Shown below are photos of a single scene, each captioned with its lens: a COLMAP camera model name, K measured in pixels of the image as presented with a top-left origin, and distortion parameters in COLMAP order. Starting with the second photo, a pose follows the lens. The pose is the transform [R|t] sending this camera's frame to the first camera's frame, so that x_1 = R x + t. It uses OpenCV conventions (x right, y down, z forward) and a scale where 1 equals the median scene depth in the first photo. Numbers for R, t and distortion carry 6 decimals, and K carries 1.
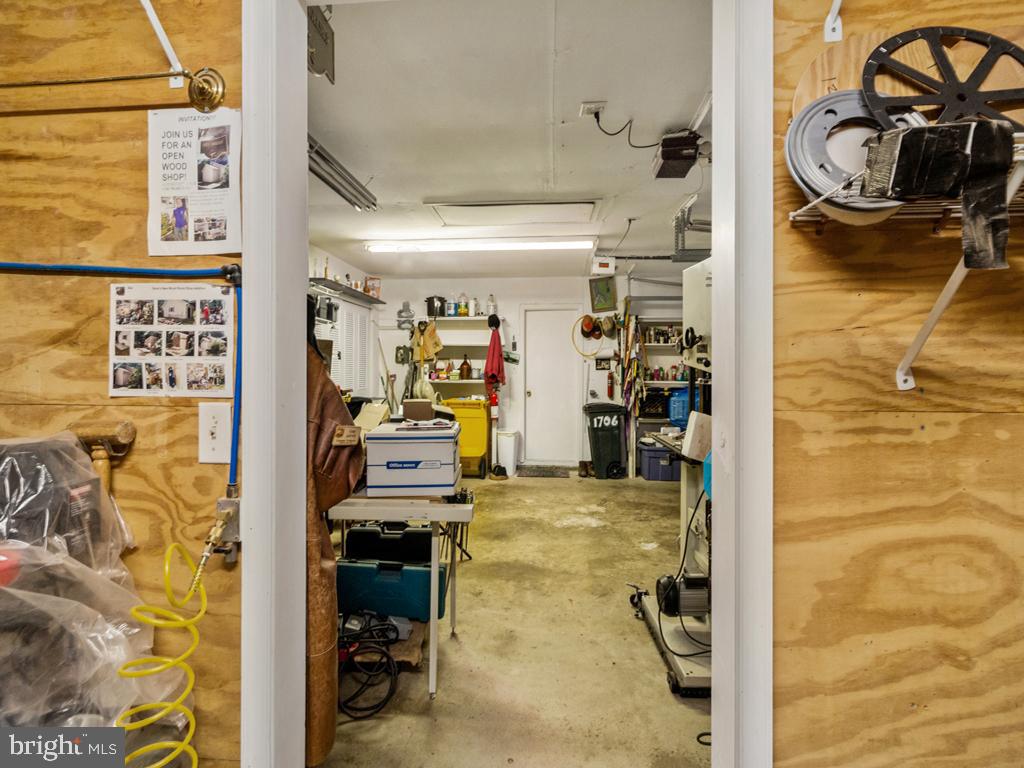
lens RADIAL K [[475.8, 0, 518.3], [0, 475.8, 367.4], [0, 0, 1]] dist [0.002307, 0.000426]
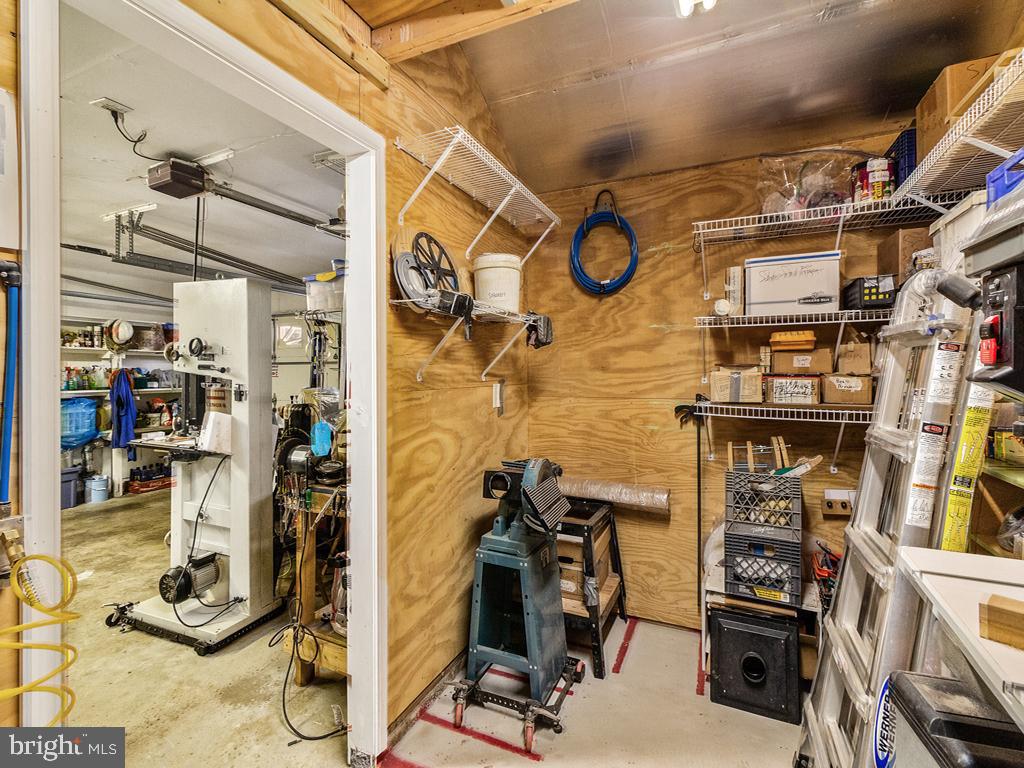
lens RADIAL K [[475.8, 0, 511.5], [0, 475.8, 375.5], [0, 0, 1]] dist [0.002307, 0.000426]
pose [[0.342089, -0.010157, 0.939613, -1.250801], [0.006415, 0.999944, 0.008474, 0.001179], [-0.939646, 0.003129, 0.342134, -0.238429]]
